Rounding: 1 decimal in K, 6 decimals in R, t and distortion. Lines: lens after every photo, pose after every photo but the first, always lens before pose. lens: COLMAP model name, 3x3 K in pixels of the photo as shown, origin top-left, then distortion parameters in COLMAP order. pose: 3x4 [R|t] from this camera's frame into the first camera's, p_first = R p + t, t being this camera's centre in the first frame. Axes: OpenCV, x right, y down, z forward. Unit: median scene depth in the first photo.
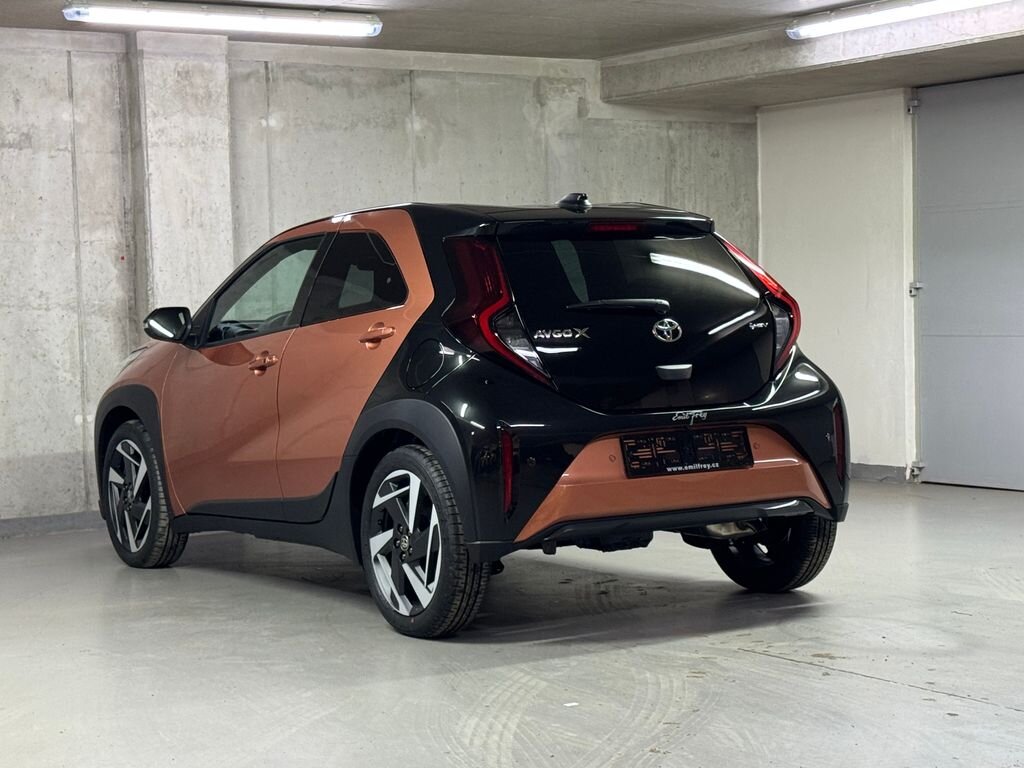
lens RADIAL K [[1942.1, 0, 512.0], [0, 1942.1, 384.0], [0, 0, 1]] dist [0.187783, -0.394657]
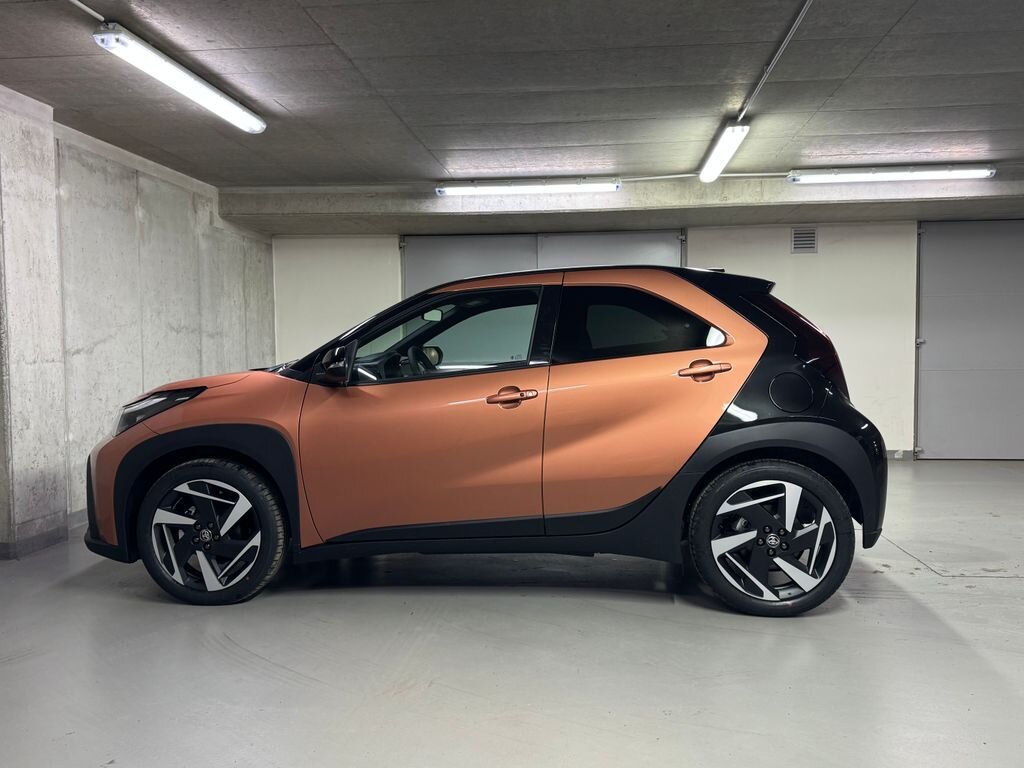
lens RADIAL K [[845.2, 0, 512.0], [0, 845.2, 384.0], [0, 0, 1]] dist [0.006275, -0.008191]
pose [[0.621527, -0.011025, 0.783315, -0.366172], [0.024938, 0.999673, -0.005717, -0.011744], [-0.782995, 0.023088, 0.621599, 0.506361]]
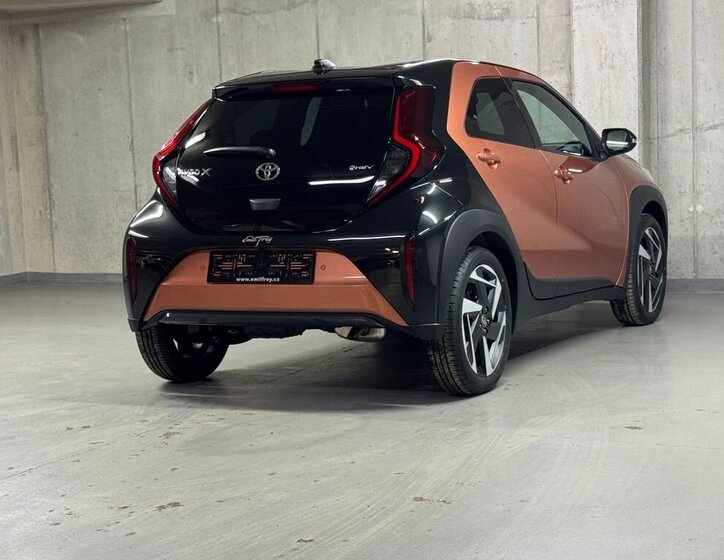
lens RADIAL K [[1456.9, 0, 362.0], [0, 1456.9, 280.0], [0, 0, 1]] dist [0.032865, 0.276683]
pose [[0.504115, 0.087258, -0.859217, 0.603275], [-0.010542, 0.995430, 0.094905, -0.030840], [0.863572, -0.038785, 0.502732, 0.366608]]
